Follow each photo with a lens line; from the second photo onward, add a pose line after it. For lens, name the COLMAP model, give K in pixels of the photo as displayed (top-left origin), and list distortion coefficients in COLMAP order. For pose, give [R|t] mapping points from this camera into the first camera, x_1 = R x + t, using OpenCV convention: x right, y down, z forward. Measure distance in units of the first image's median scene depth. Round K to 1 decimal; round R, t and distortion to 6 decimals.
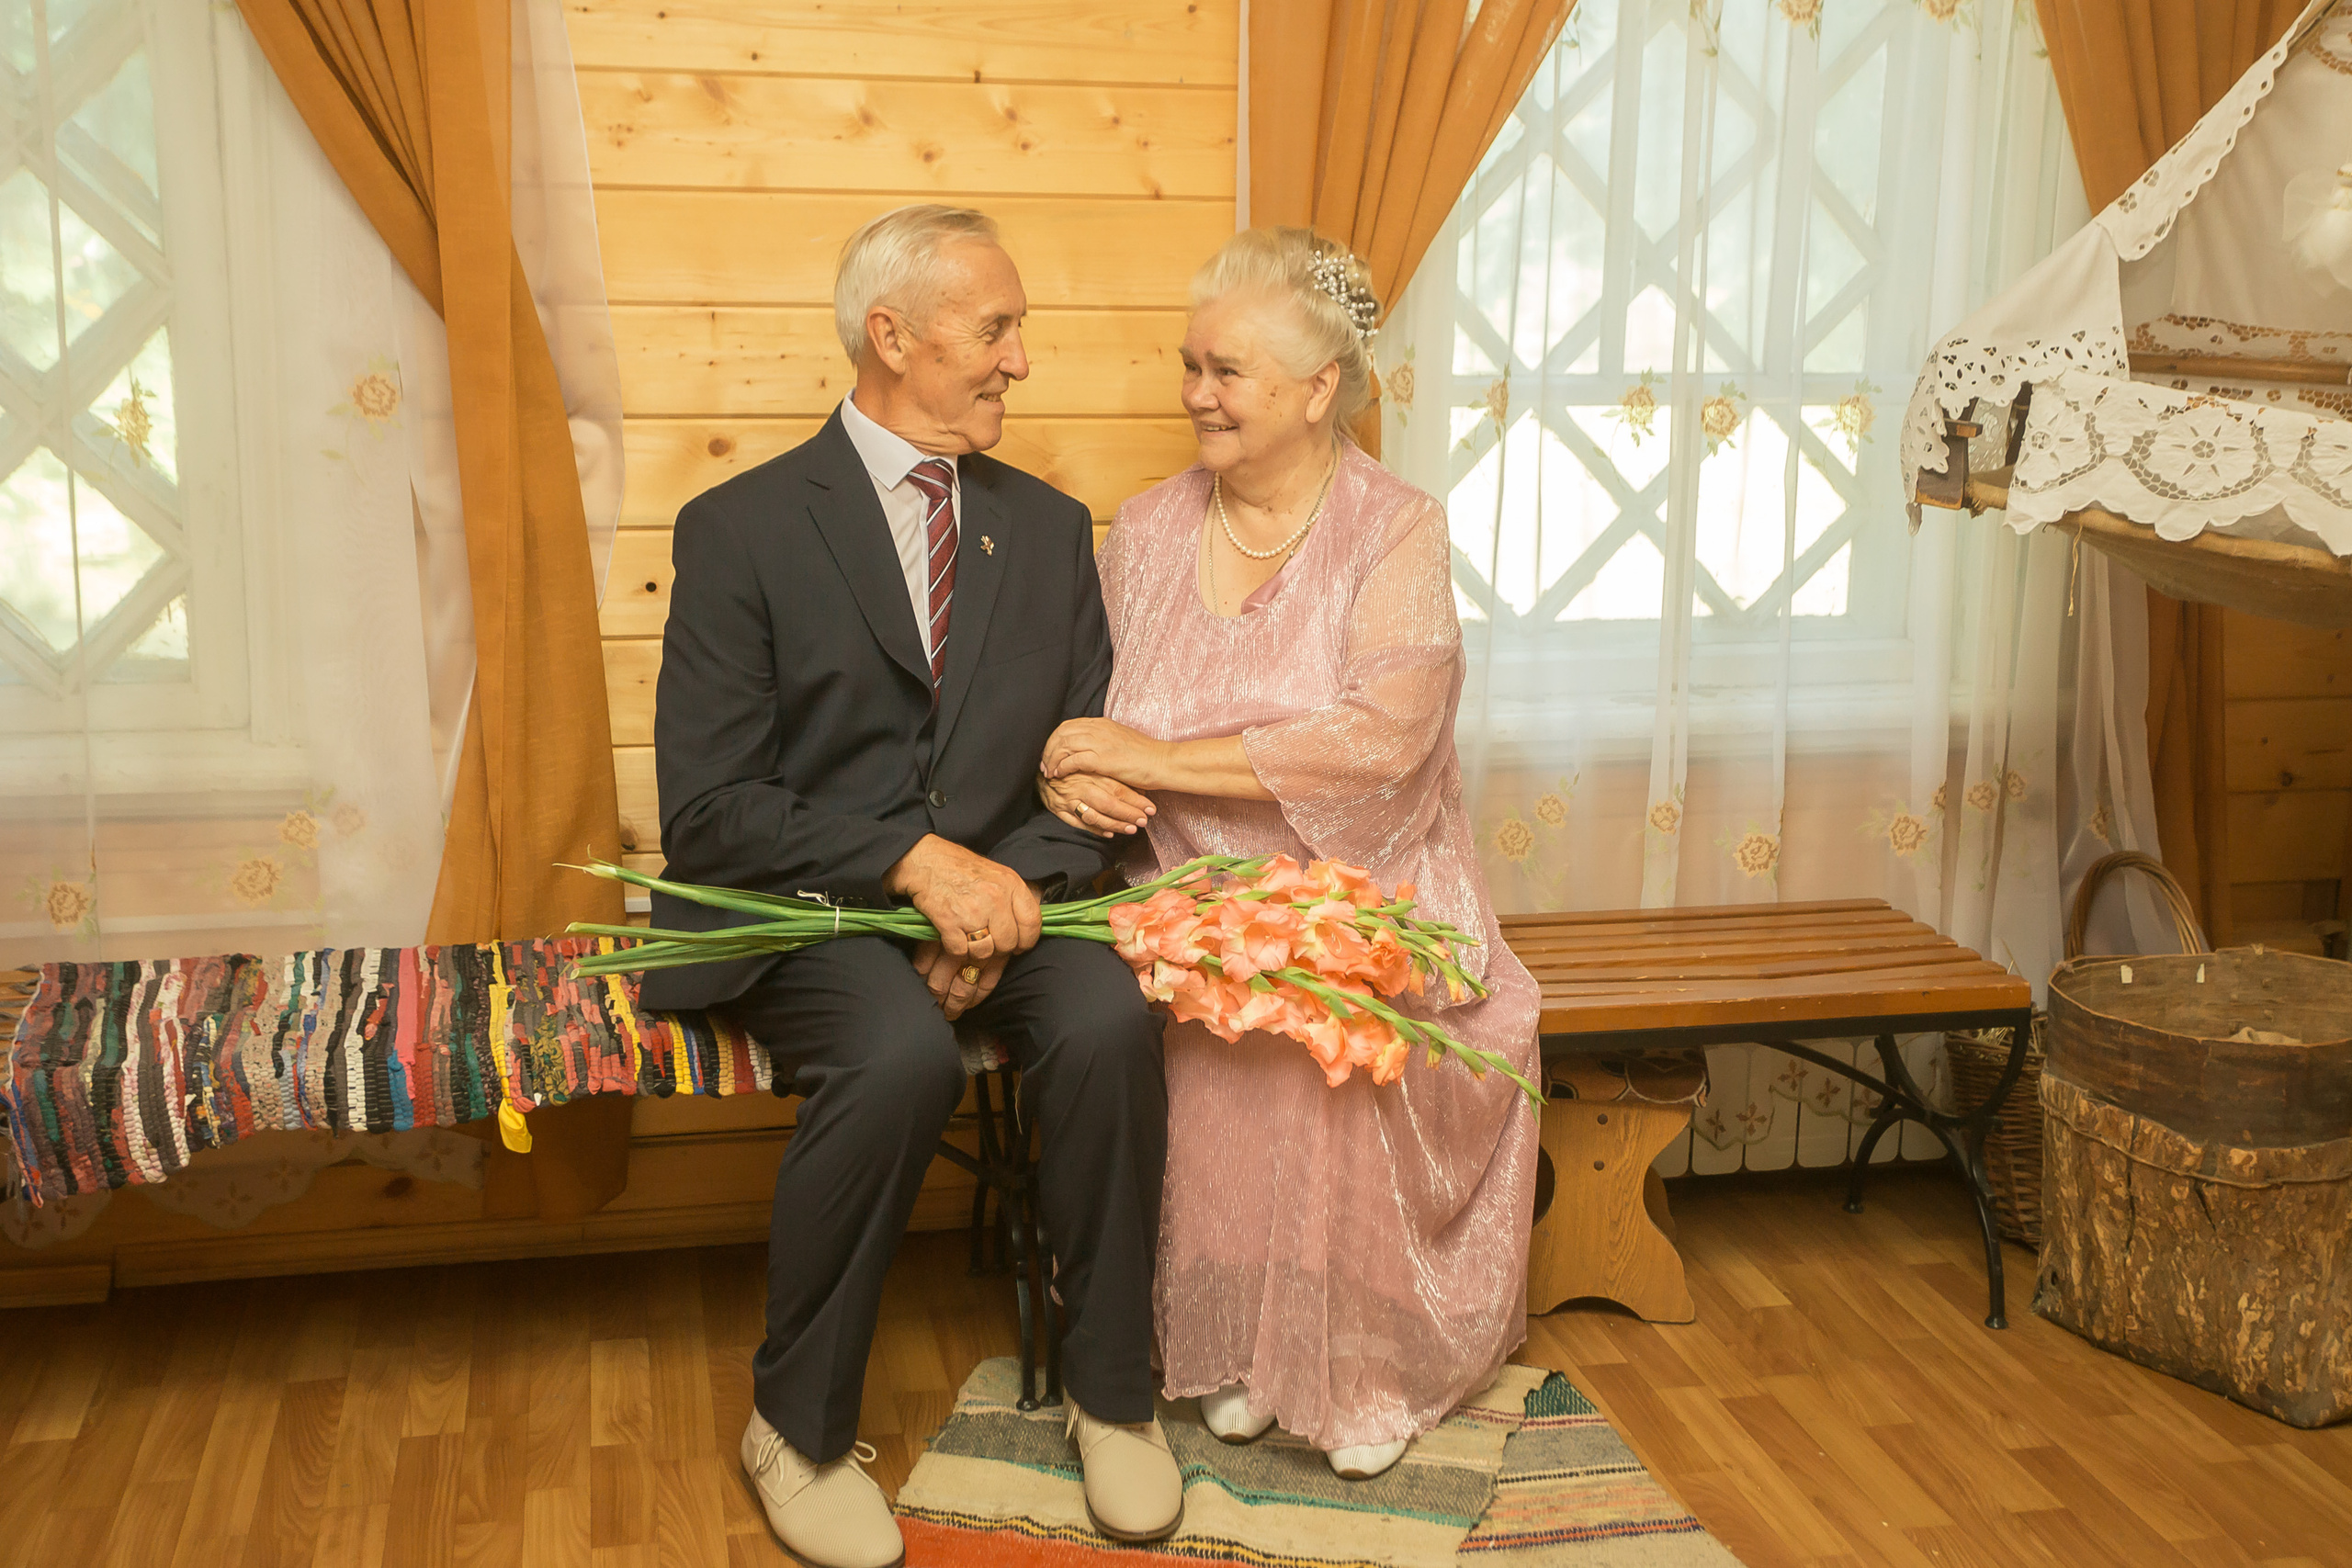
lens RADIAL K [[2756.9, 0, 1259.1], [0, 2756.9, 717.2], [0, 0, 1]] dist [0.022726, 0.100052]
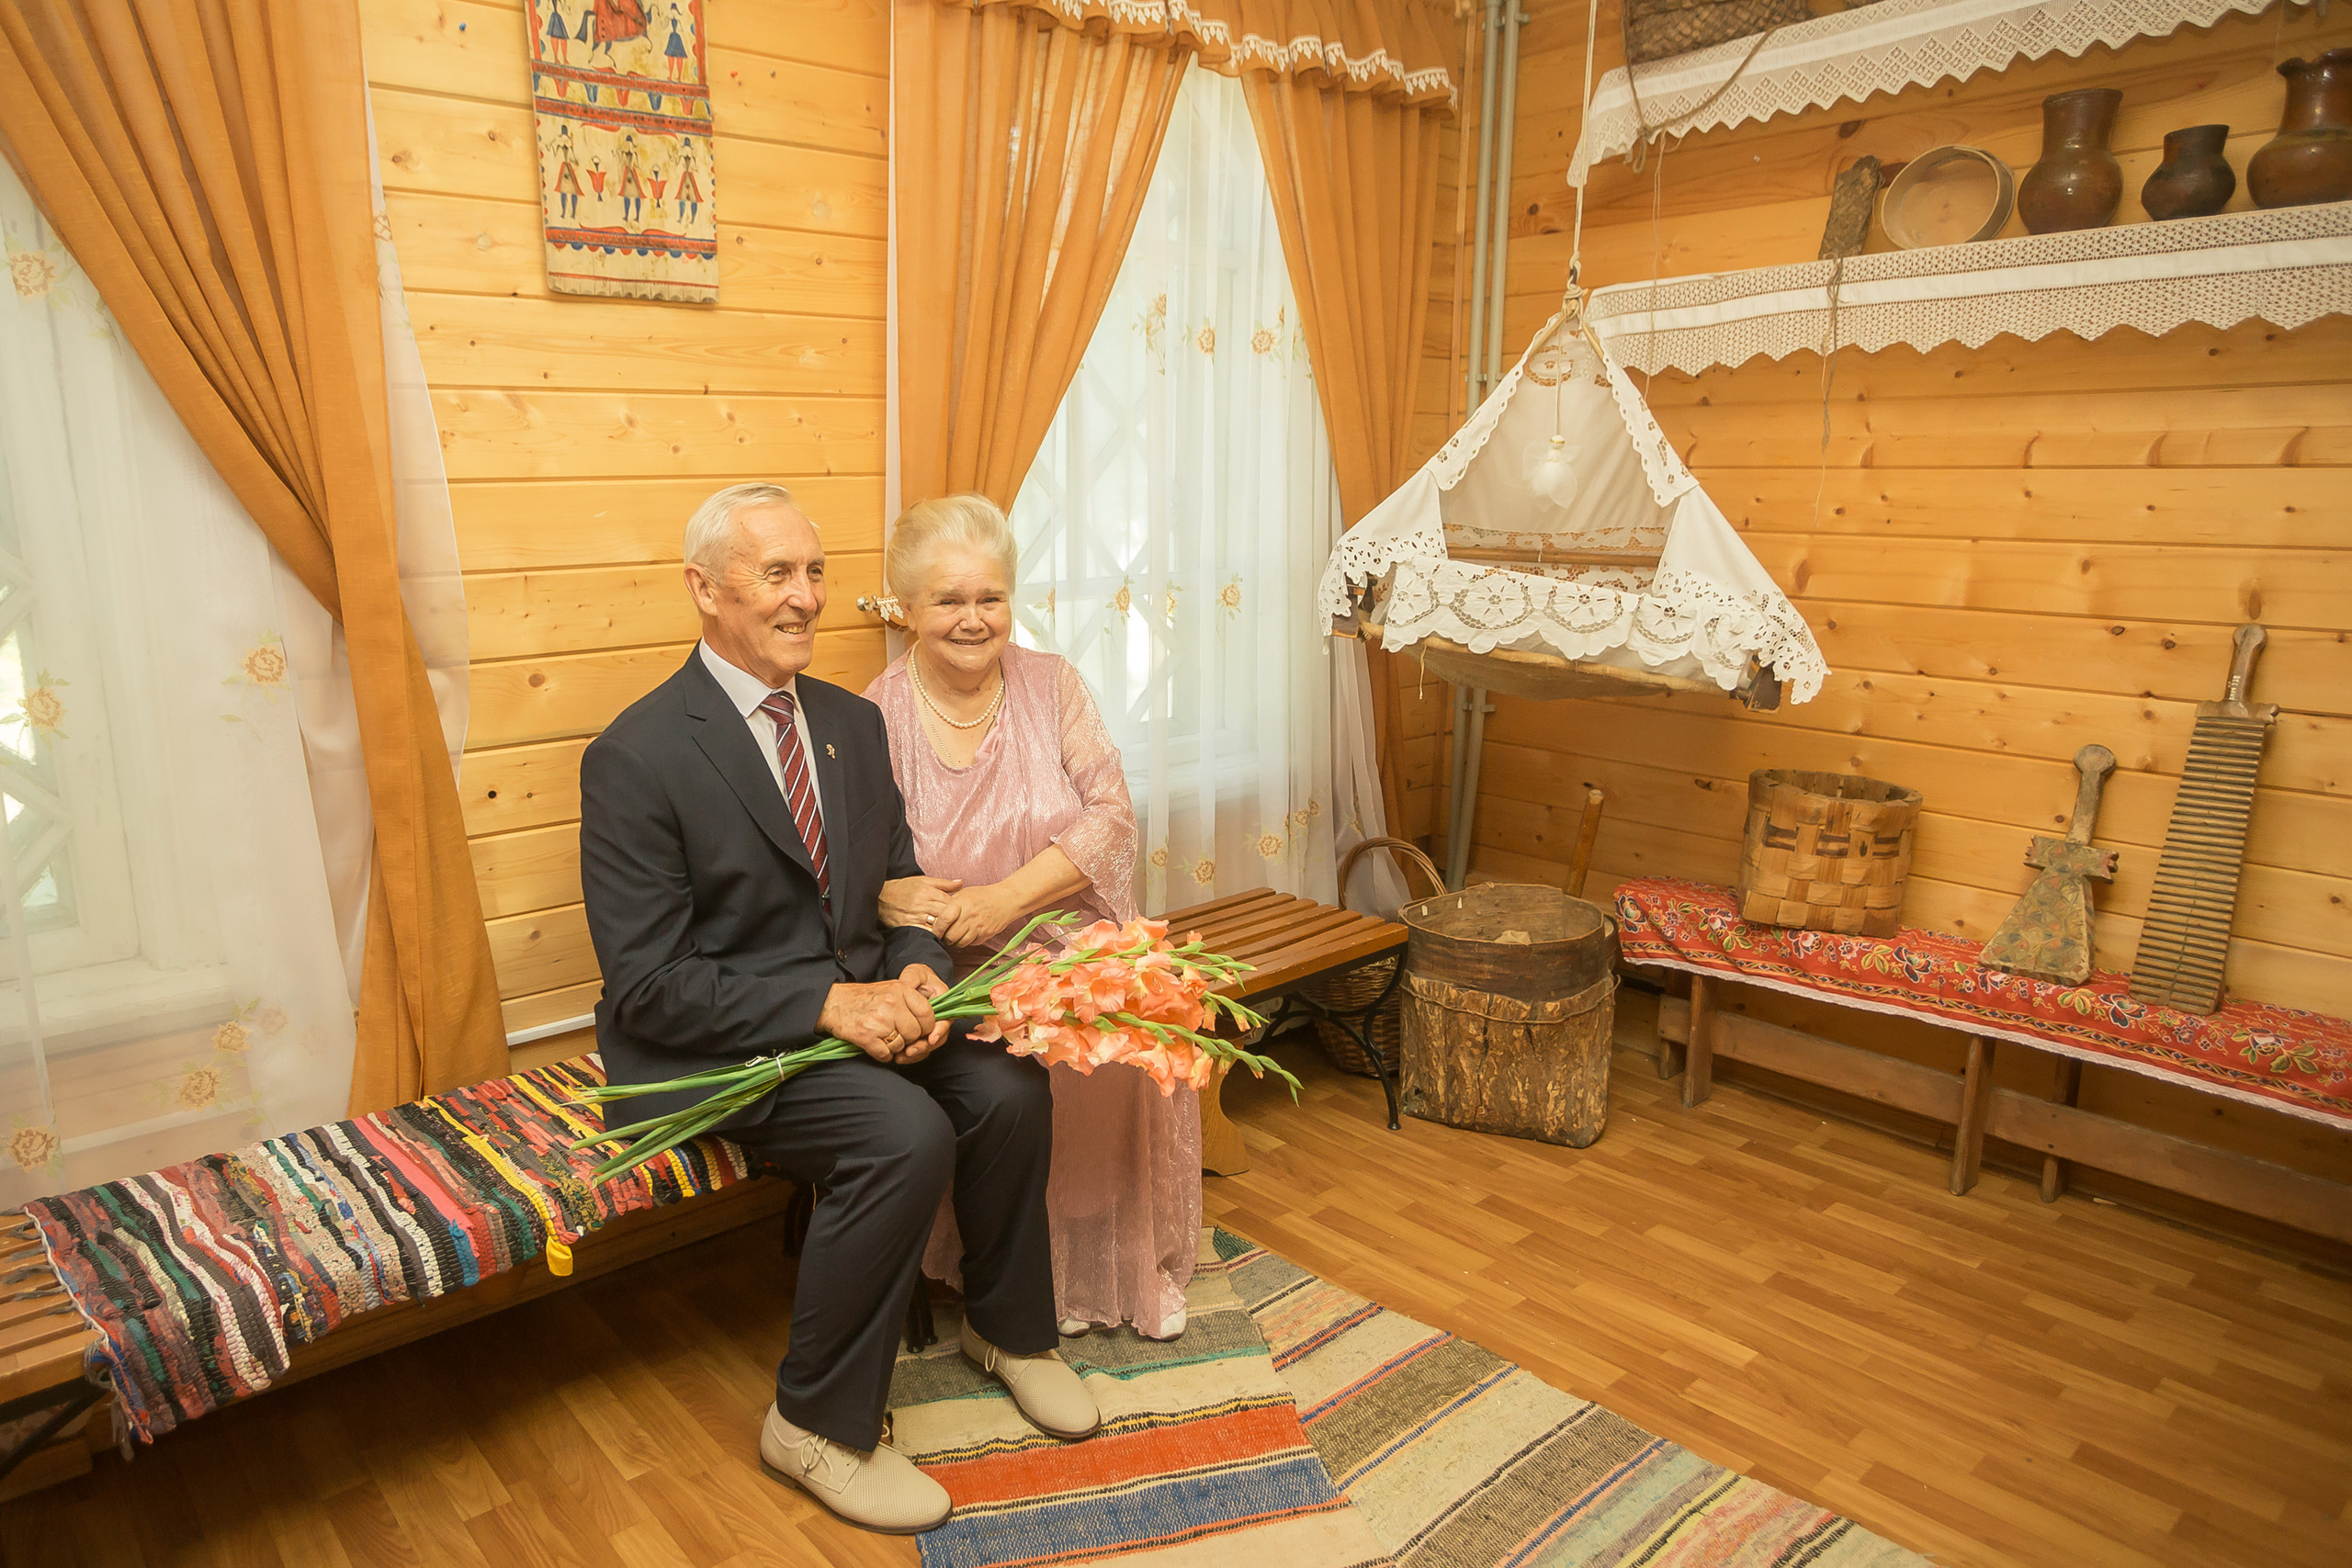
lens RADIAL K [[1484.0, 0, 1100.9], [0, 1484.0, 783.7], [0, 0, 1]] dist [-0.067409, 0.050698]
pose [[0.888681, -0.121697, 0.442082, -0.289405], [0.114345, 0.992495, 0.043356, -0.053125], [-0.444040, 0.012021, 0.895926, 0.290546]]
